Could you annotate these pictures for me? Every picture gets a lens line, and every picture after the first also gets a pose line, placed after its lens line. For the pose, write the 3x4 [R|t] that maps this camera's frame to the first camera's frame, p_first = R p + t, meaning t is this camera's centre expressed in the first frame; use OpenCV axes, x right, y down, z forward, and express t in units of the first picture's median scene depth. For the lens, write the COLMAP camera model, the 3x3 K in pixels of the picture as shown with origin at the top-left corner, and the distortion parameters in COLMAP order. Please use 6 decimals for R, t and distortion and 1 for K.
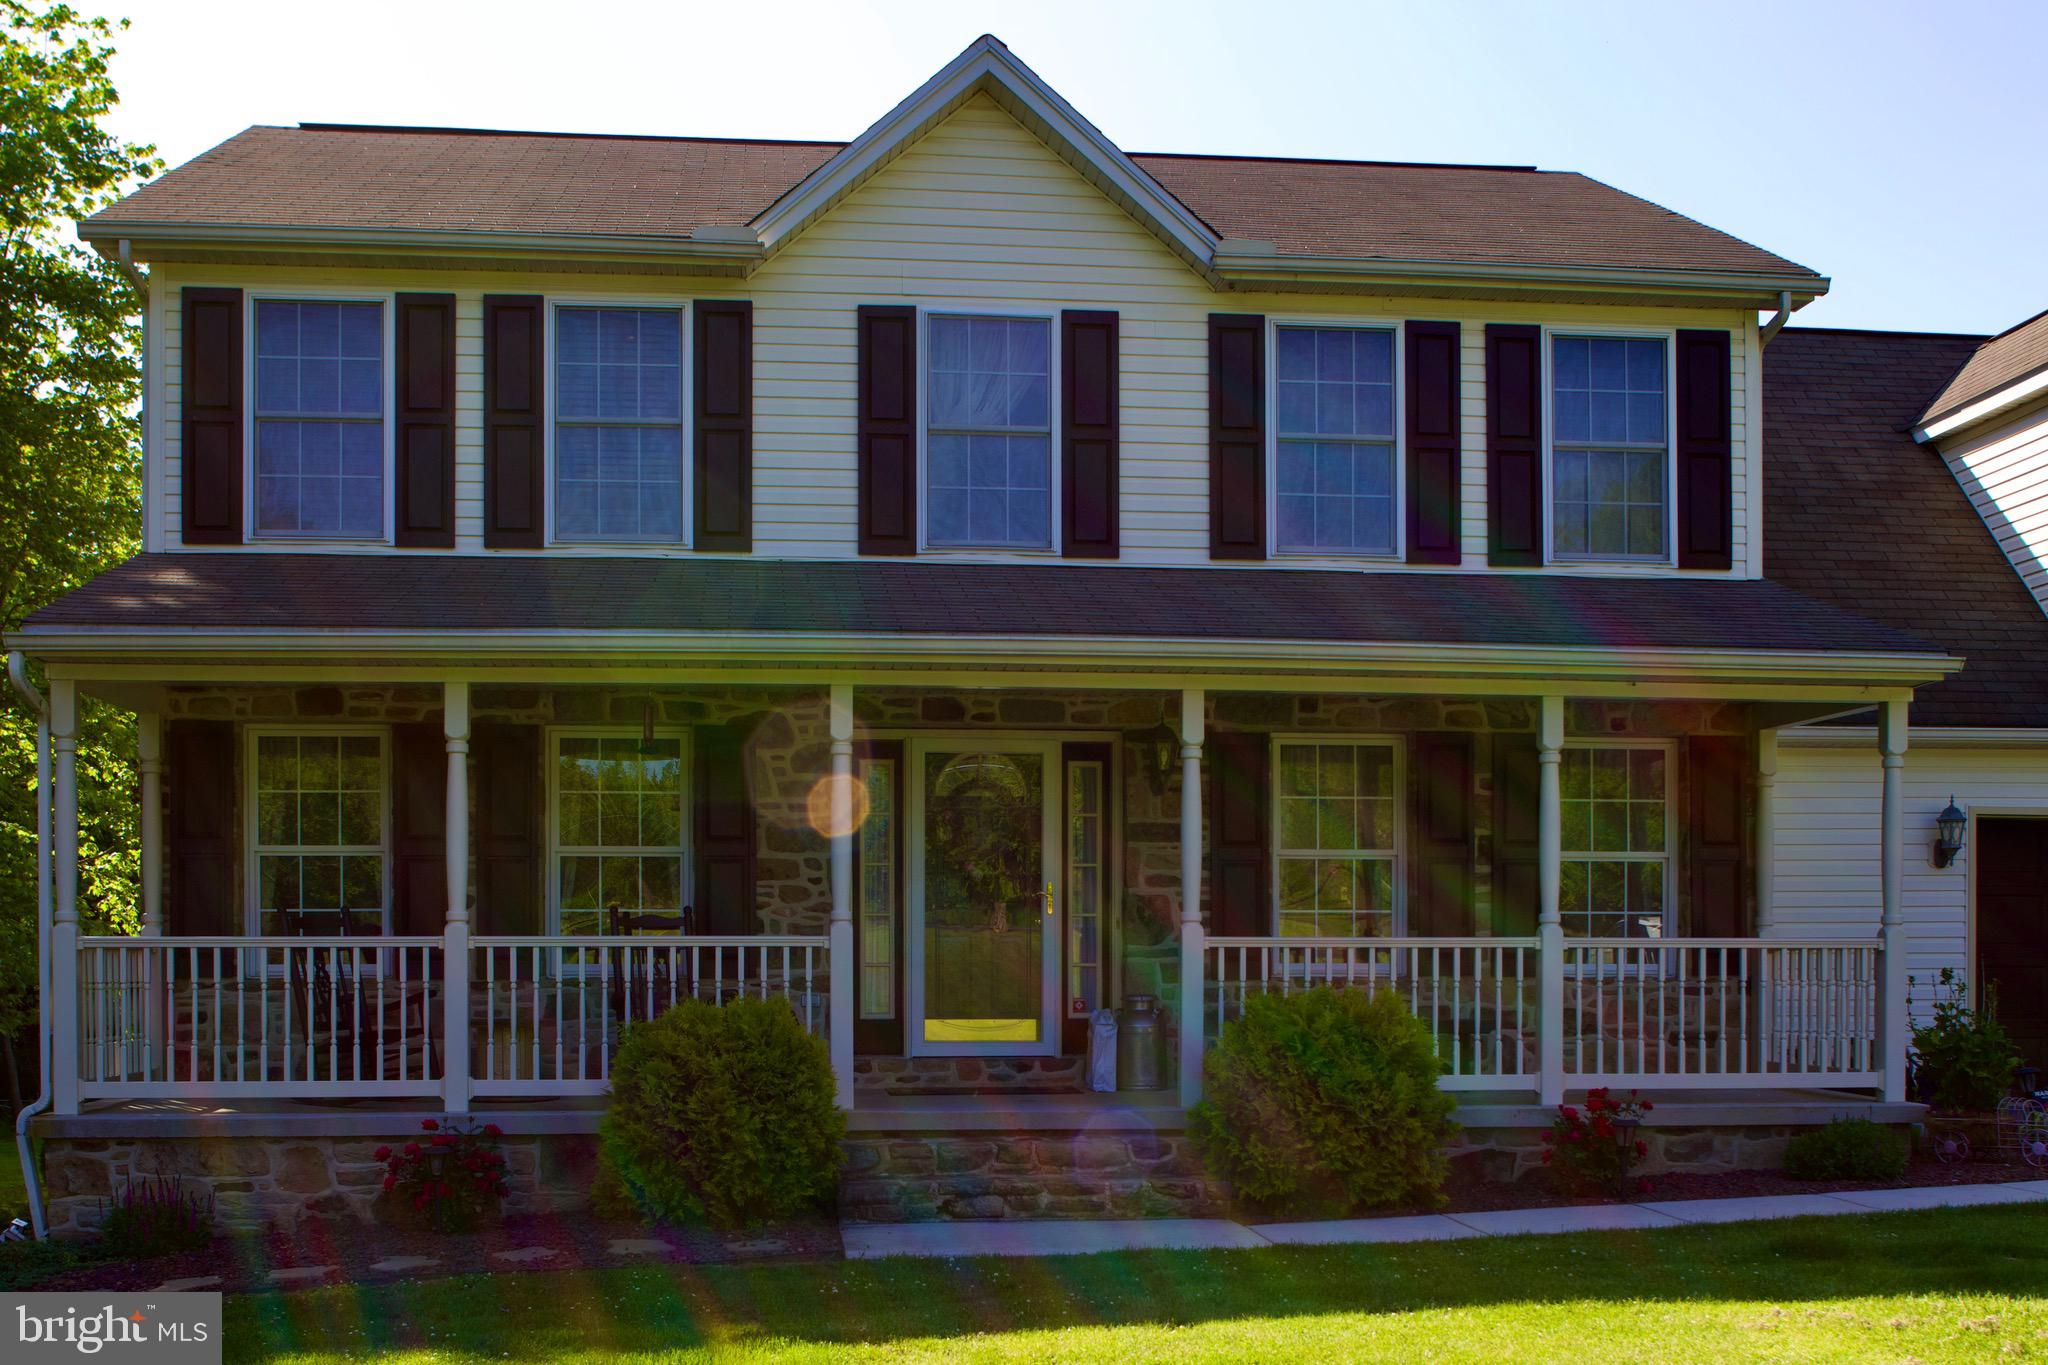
lens RADIAL K [[2250.0, 0, 1016.9], [0, 2250.0, 1008.6], [0, 0, 1]] dist [-0.049125, 0.000000]
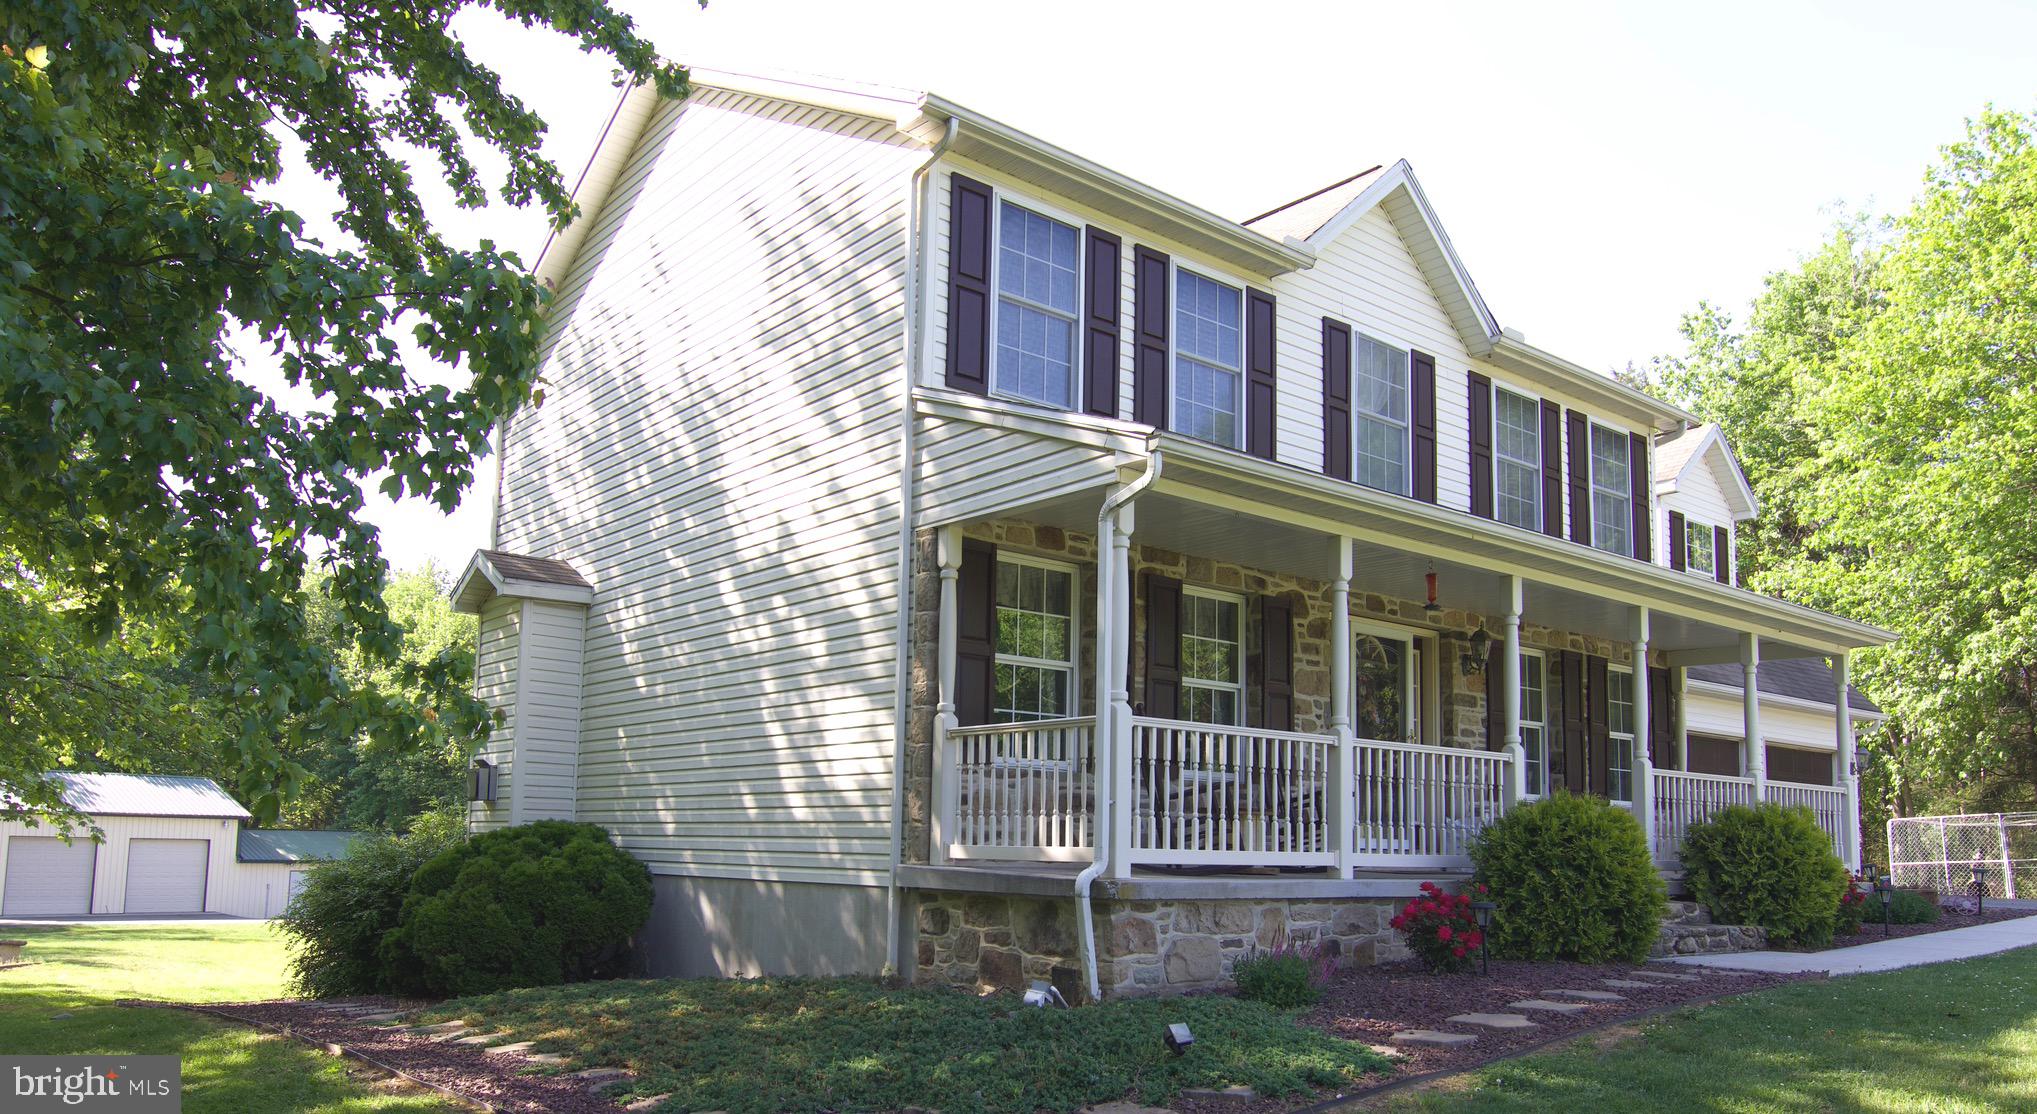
lens RADIAL K [[1447.4, 0, 1020.0], [0, 1447.4, 685.4], [0, 0, 1]] dist [0.000160, -0.016869]
pose [[0.836679, 0.079713, 0.541862, -0.718681], [-0.014005, 0.992142, -0.124327, 0.036001], [-0.547514, 0.096433, 0.831221, 0.366797]]
